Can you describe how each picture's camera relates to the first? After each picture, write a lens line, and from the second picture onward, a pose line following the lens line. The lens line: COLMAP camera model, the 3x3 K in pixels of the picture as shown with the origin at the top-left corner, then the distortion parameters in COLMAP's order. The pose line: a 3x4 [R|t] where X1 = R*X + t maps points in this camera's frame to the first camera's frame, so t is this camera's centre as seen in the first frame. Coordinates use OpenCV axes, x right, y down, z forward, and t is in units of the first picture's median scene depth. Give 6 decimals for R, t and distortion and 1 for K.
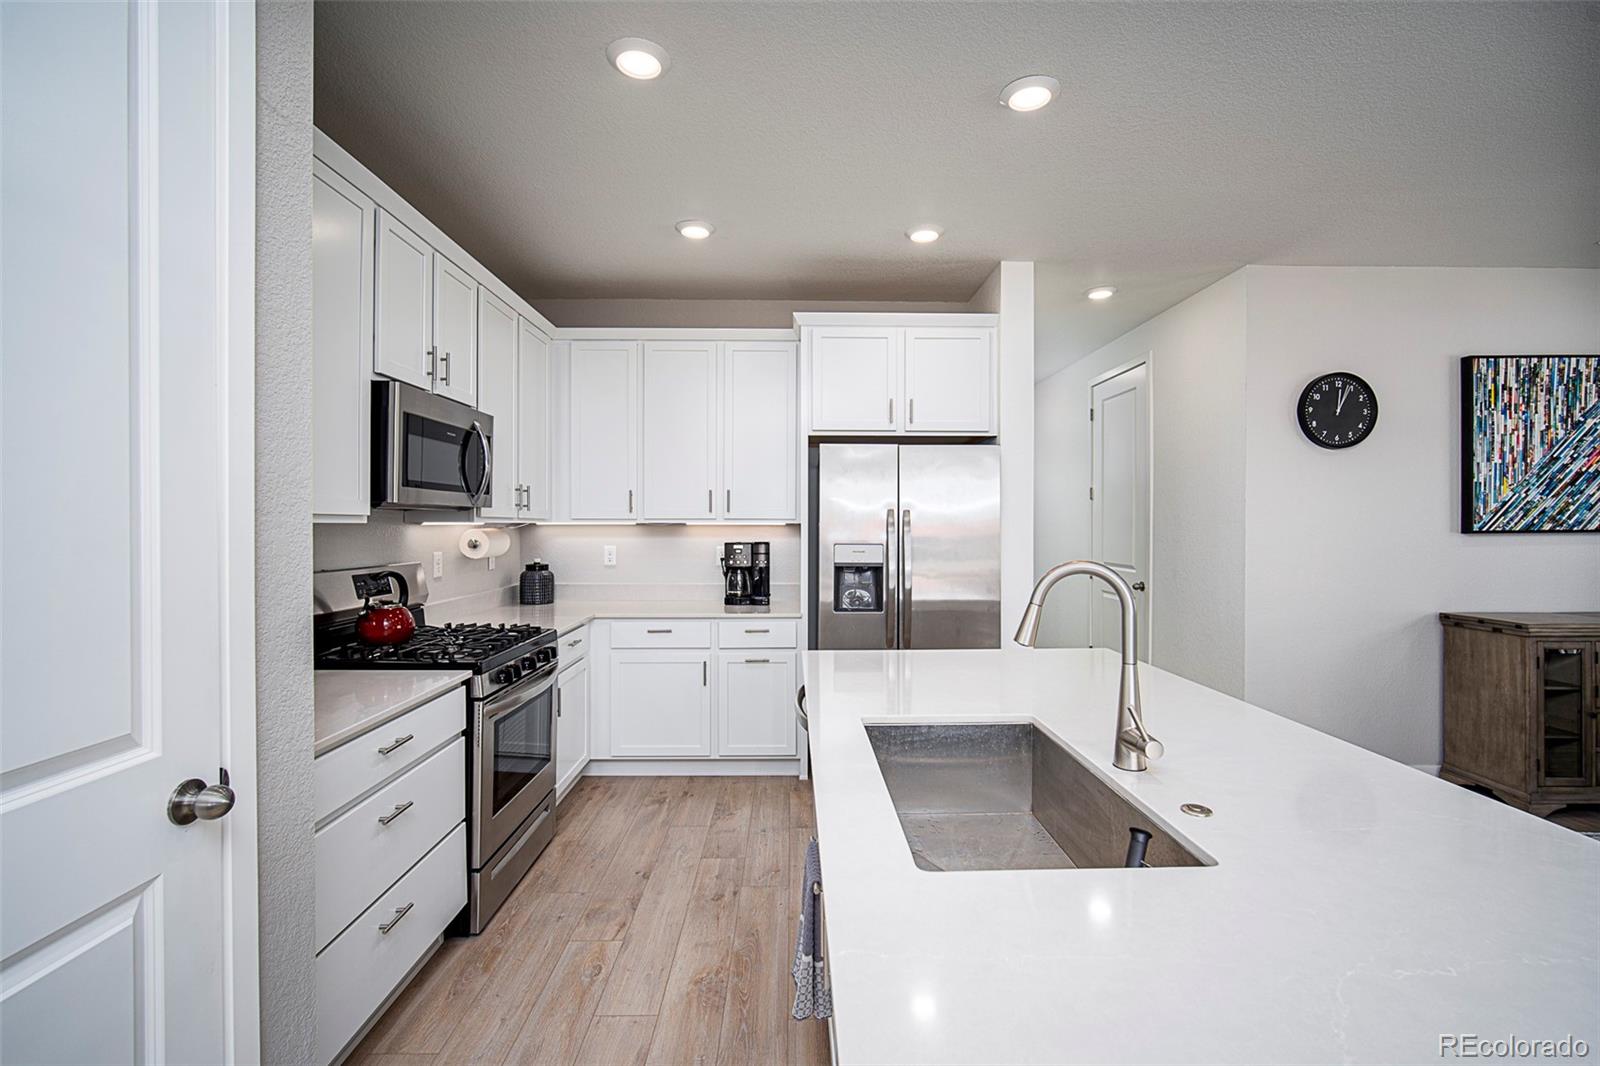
lens RADIAL K [[704.8, 0, 801.2], [0, 704.8, 525.3], [0, 0, 1]] dist [-0.002523, 0.000214]
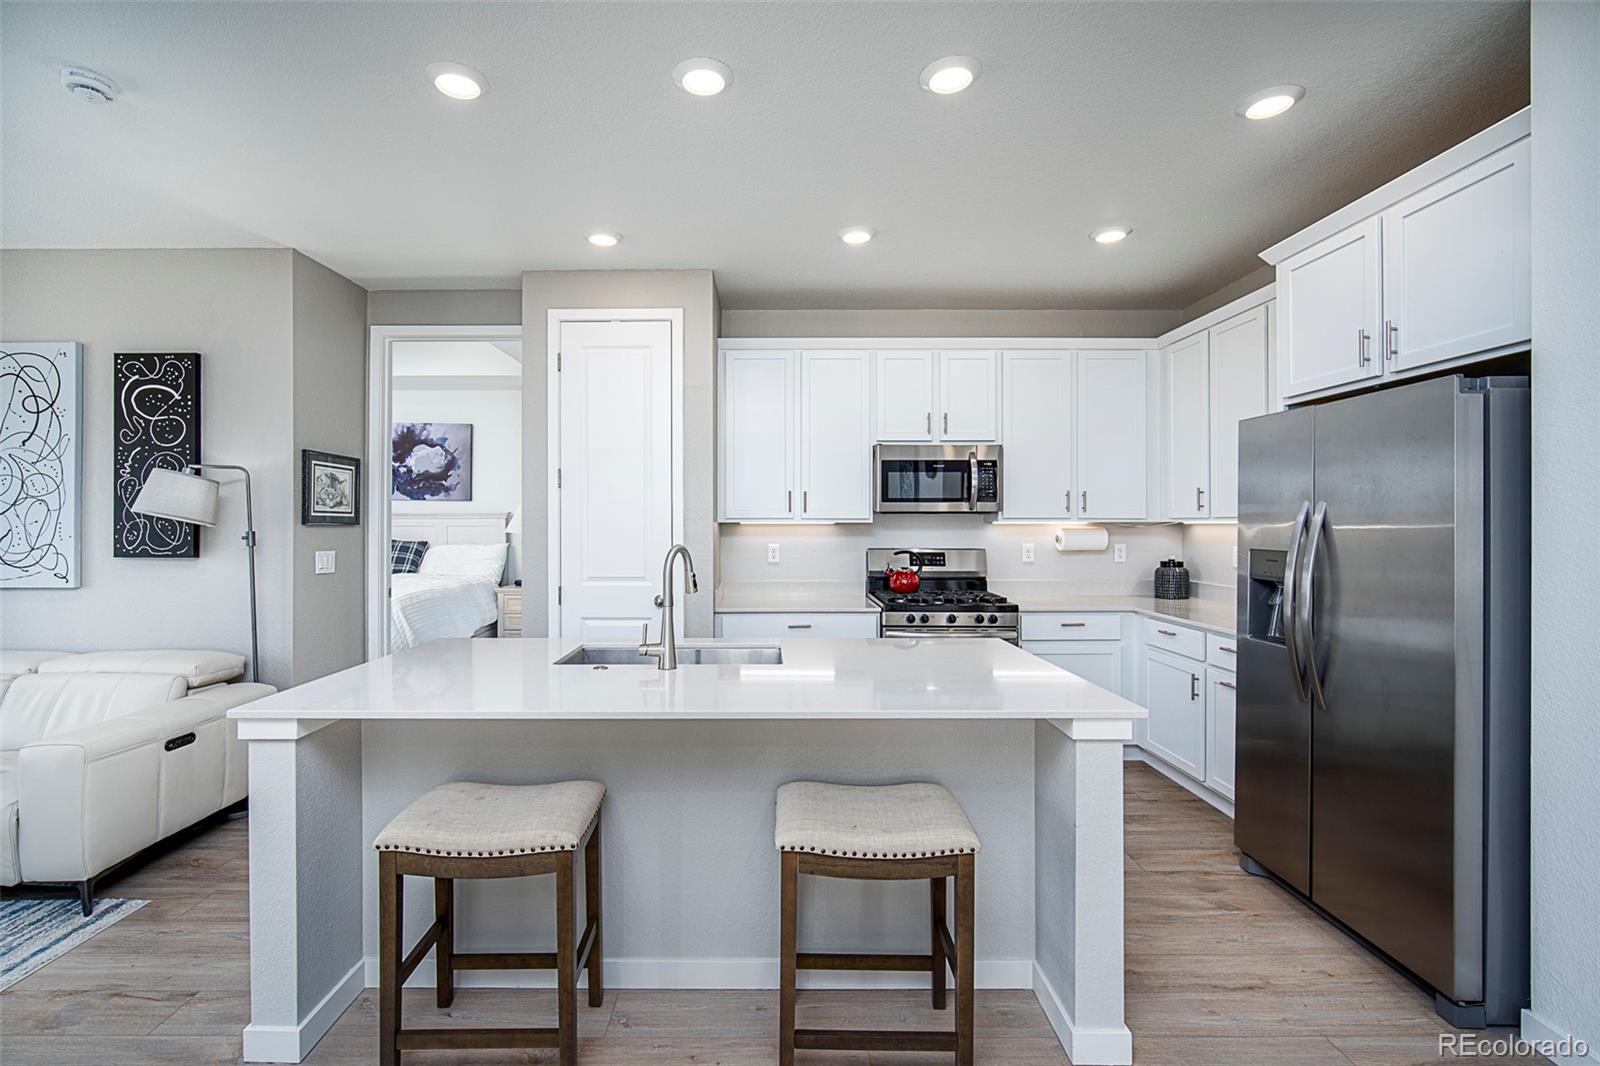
lens RADIAL K [[716.0, 0, 768.2], [0, 716.0, 523.3], [0, 0, 1]] dist [-0.001823, 0.001090]
pose [[-0.018451, -0.001431, -0.999829, 0.850282], [-0.002495, 0.999996, -0.001385, 0.001675], [0.999827, 0.002470, -0.018454, 0.499501]]
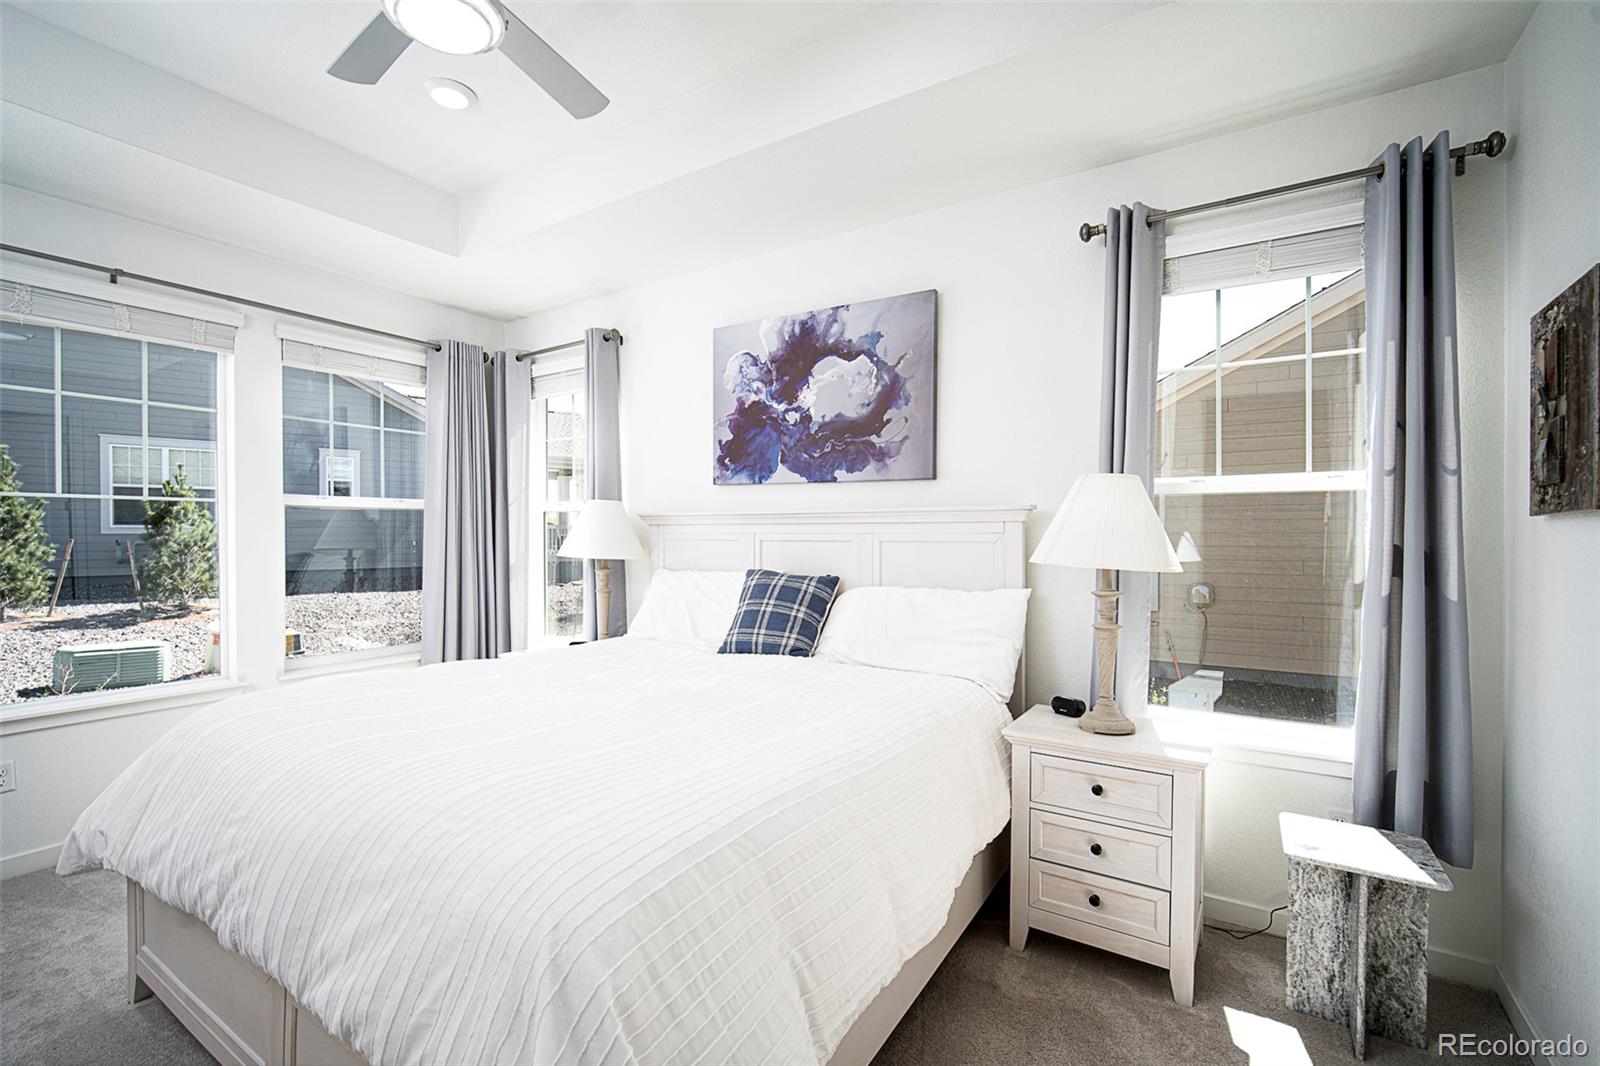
lens RADIAL K [[693.2, 0, 798.5], [0, 693.2, 537.4], [0, 0, 1]] dist [-0.002622, 0.000258]
pose [[-0.554706, 0.003831, -0.832038, -0.470466], [-0.004087, 0.999965, 0.007329, -0.001386], [0.832037, 0.007466, -0.554670, -0.094021]]
